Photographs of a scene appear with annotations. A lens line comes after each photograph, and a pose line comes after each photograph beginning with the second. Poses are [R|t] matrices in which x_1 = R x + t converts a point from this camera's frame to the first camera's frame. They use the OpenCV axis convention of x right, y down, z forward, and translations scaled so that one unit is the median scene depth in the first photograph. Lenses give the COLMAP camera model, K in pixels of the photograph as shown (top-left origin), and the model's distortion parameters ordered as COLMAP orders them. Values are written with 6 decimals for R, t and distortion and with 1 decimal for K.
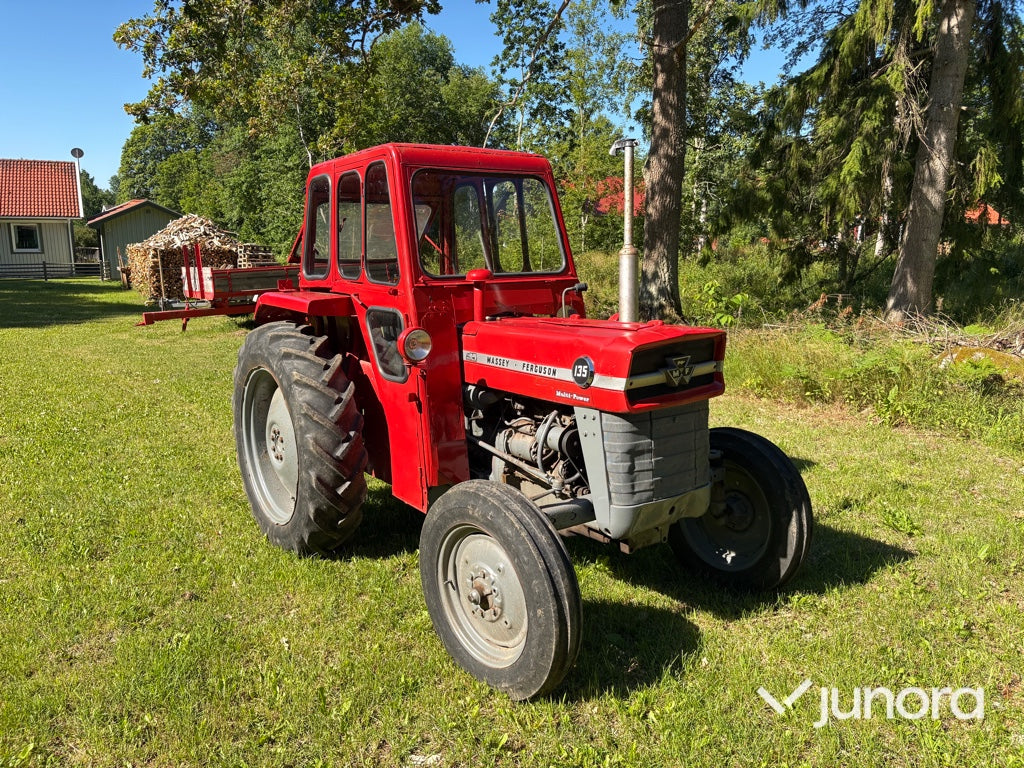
lens RADIAL K [[774.4, 0, 508.9], [0, 774.4, 376.5], [0, 0, 1]] dist [0.032521, -0.025242]
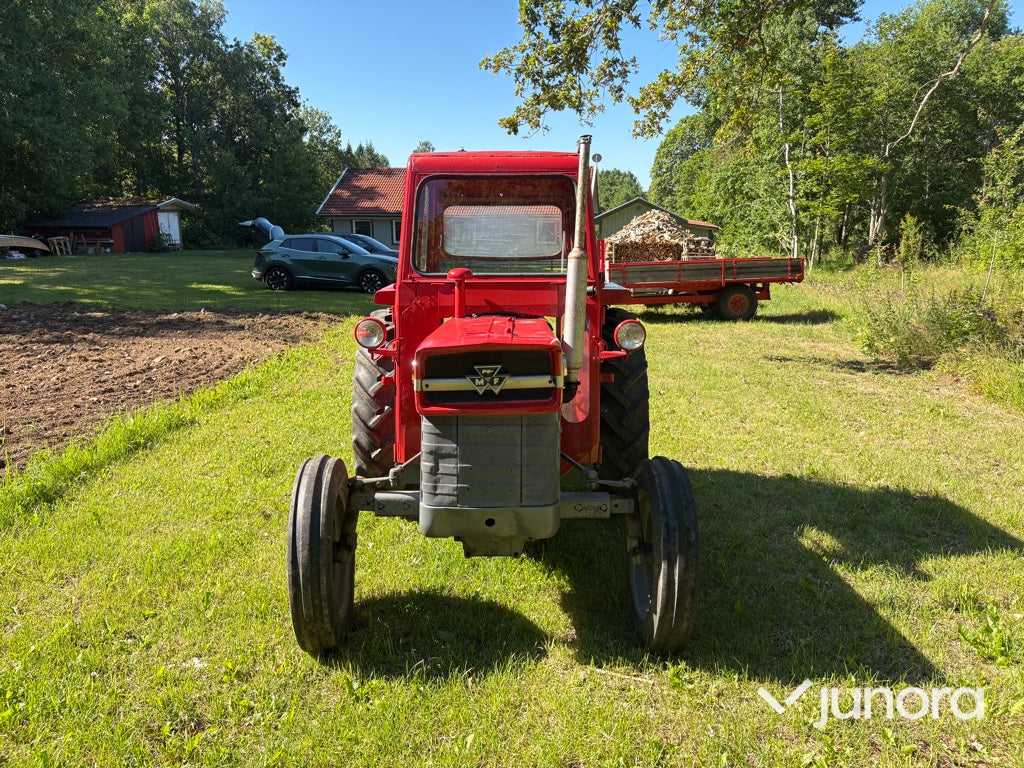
lens RADIAL K [[774.4, 0, 514.3], [0, 774.4, 381.9], [0, 0, 1]] dist [0.032521, -0.025242]
pose [[0.799379, 0.117115, -0.589302, 0.625707], [-0.108235, 0.992842, 0.050493, -0.043711], [0.590997, 0.023420, 0.806334, 0.183890]]
